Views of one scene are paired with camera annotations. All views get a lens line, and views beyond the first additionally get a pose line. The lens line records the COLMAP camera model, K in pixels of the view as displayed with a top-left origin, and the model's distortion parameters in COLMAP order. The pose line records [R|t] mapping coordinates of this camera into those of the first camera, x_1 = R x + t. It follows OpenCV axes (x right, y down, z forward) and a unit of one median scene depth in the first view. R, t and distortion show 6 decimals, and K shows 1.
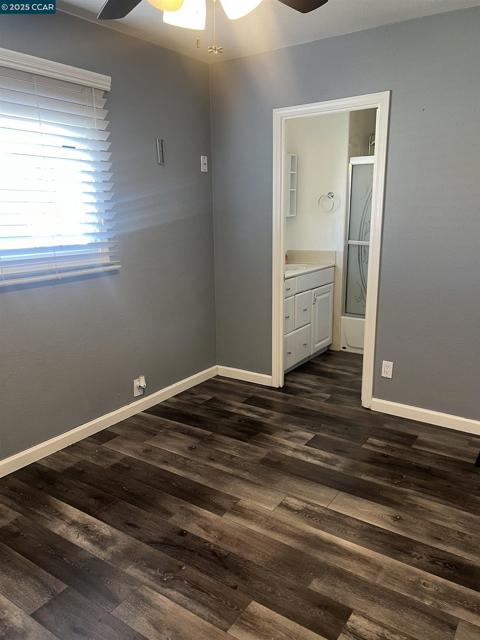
lens RADIAL K [[483.3, 0, 237.4], [0, 483.3, 321.6], [0, 0, 1]] dist [0.053725, -0.069971]
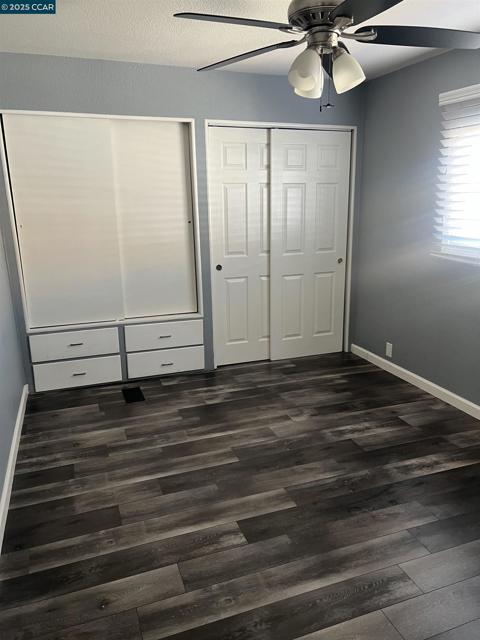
lens RADIAL K [[483.3, 0, 237.4], [0, 483.3, 321.6], [0, 0, 1]] dist [0.053725, -0.069971]
pose [[-0.584799, 0.218207, -0.781278, 1.002643], [-0.168748, 0.909344, 0.380286, -0.353191], [0.793432, 0.354230, -0.494962, 1.271116]]
